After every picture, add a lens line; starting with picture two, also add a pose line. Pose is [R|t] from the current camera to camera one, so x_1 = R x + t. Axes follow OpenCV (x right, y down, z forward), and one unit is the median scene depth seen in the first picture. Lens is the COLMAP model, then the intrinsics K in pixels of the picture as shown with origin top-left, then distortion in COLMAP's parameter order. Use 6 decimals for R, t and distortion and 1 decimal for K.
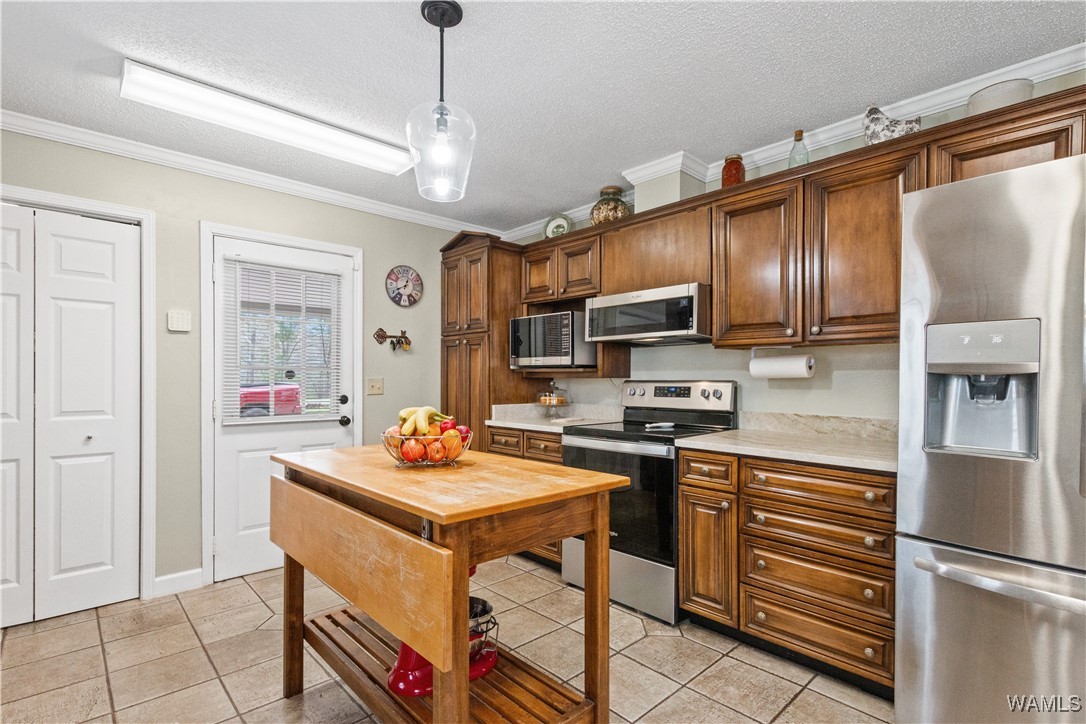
lens RADIAL K [[520.3, 0, 546.8], [0, 520.3, 379.4], [0, 0, 1]] dist [0.009966, -0.000951]
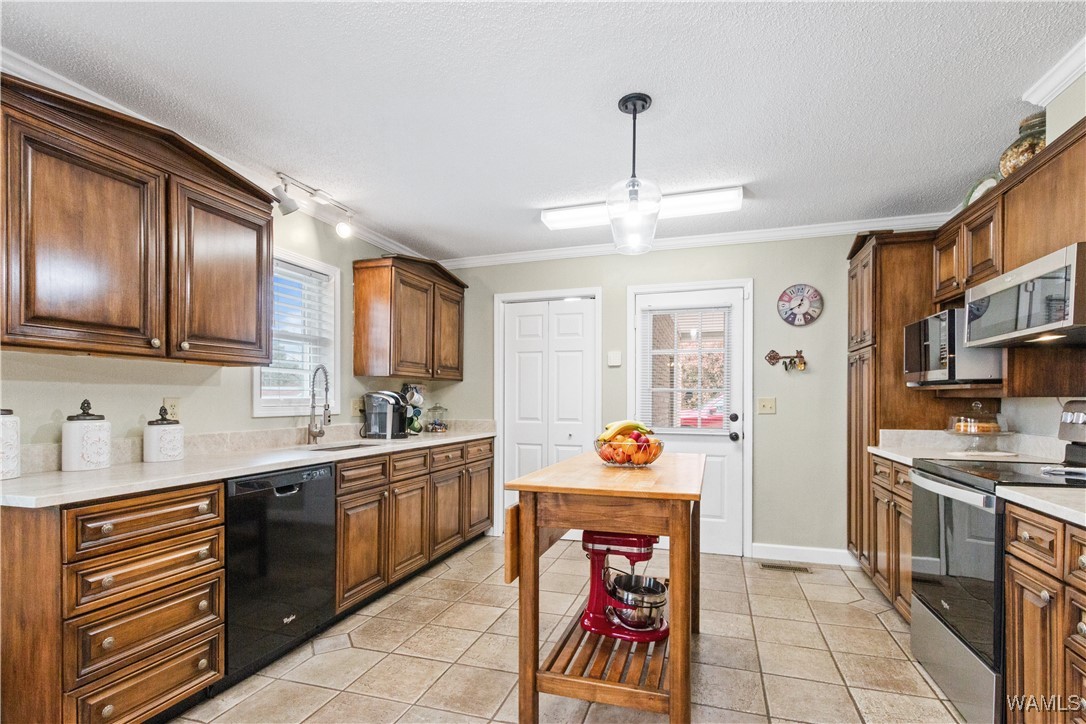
lens RADIAL K [[520.3, 0, 543.5], [0, 520.3, 399.6], [0, 0, 1]] dist [0.009966, -0.000951]
pose [[0.491364, 0.000008, -0.870954, 0.507267], [-0.002172, 0.999997, -0.001216, 0.003341], [0.870952, 0.002489, 0.491362, 0.132773]]
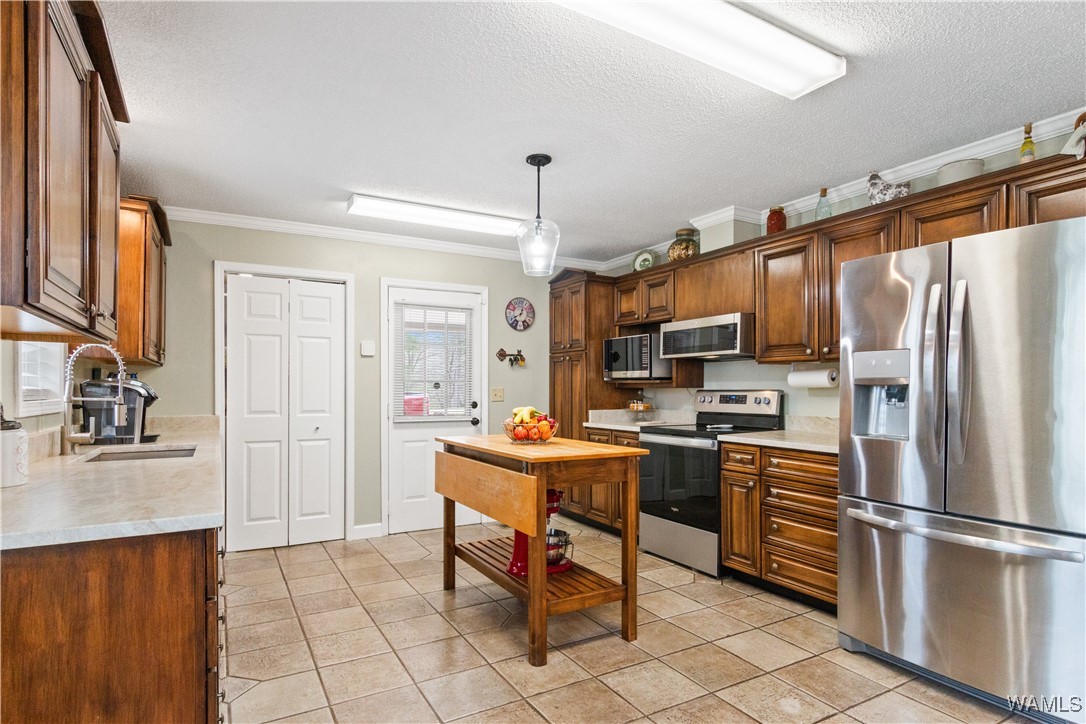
lens RADIAL K [[573.9, 0, 542.6], [0, 573.9, 385.1], [0, 0, 1]] dist [-0.005927, -0.000116]
pose [[0.971875, -0.002603, -0.235482, 0.145410], [0.000702, 0.999967, -0.008154, 0.001481], [0.235495, 0.007760, 0.971845, -0.455399]]
